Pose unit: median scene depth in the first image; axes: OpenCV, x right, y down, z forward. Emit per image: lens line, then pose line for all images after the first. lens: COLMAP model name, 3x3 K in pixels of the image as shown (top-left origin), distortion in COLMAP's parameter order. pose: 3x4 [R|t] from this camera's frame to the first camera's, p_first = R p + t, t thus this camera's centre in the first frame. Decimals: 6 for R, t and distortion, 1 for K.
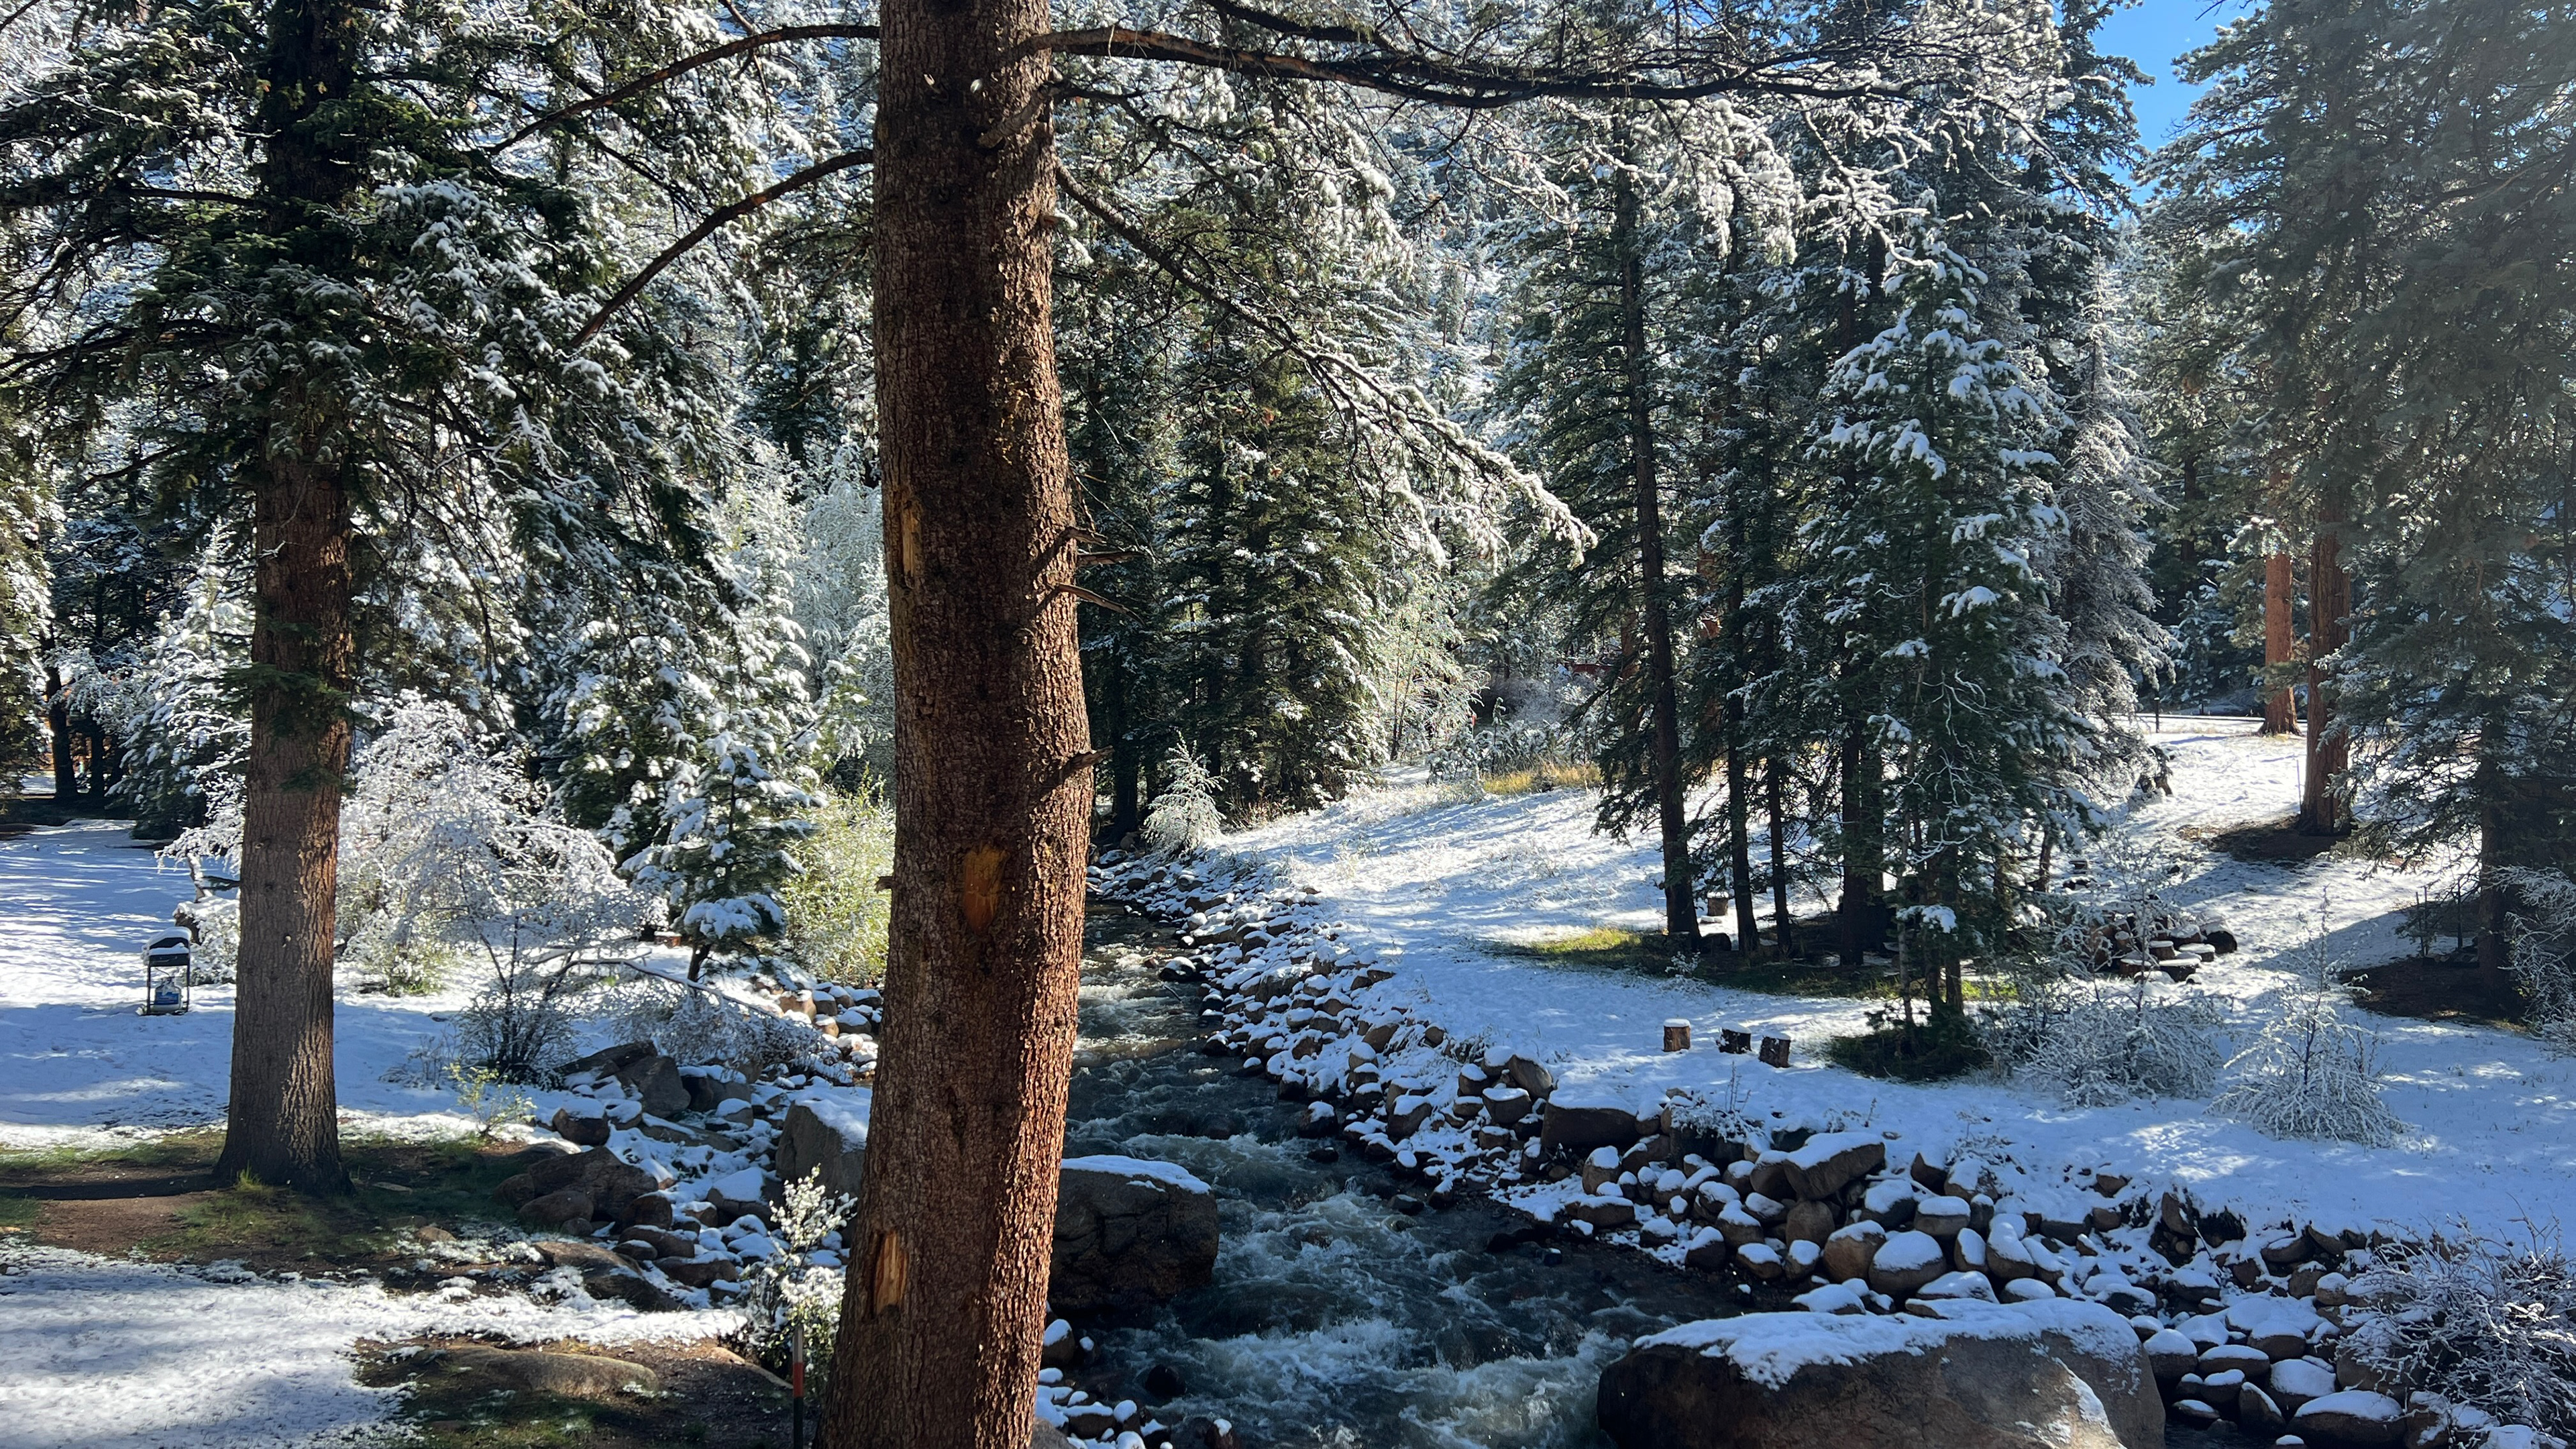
lens RADIAL K [[1886.7, 0, 1288.0], [0, 1886.7, 724.5], [0, 0, 1]] dist [0.085987, -0.122902]
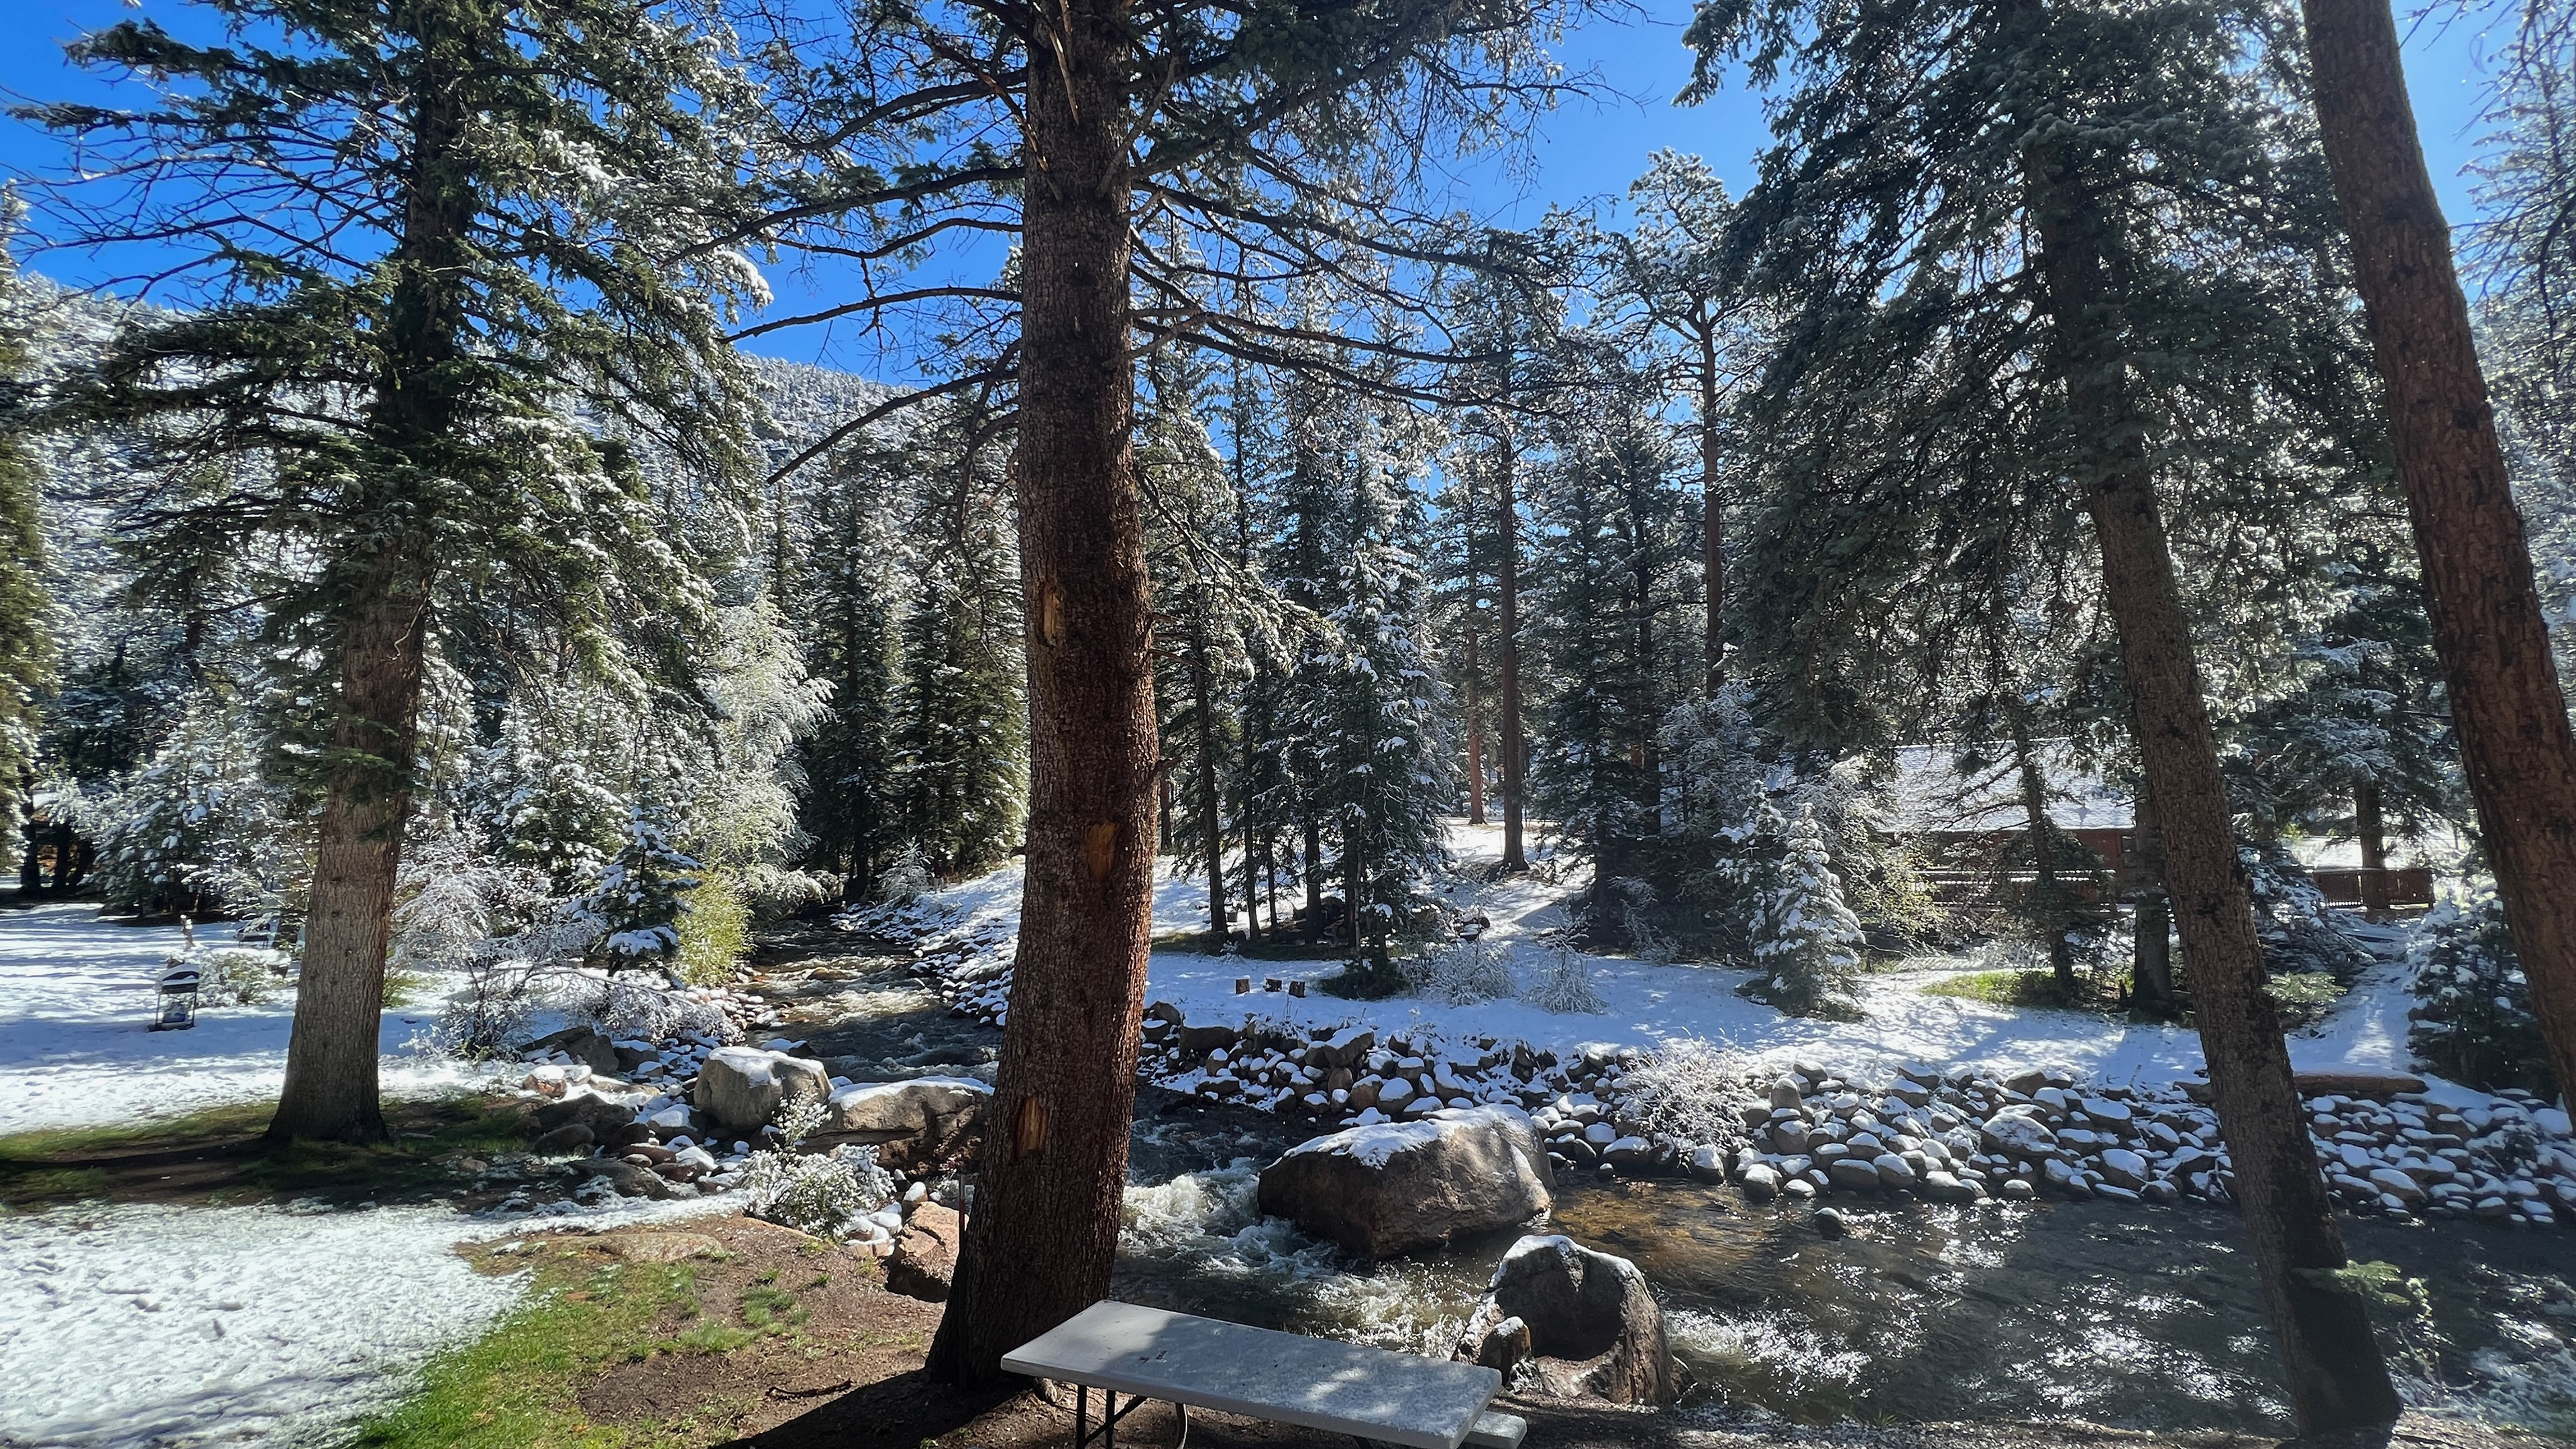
lens RADIAL K [[1015.2, 0, 1264.9], [0, 1015.2, 724.9], [0, 0, 1]] dist [-0.001138, -0.000128]
pose [[0.948651, 0.022364, 0.315532, -0.097430], [0.011902, 0.994268, -0.106252, 0.025143], [-0.316100, 0.104552, 0.942947, 0.069383]]
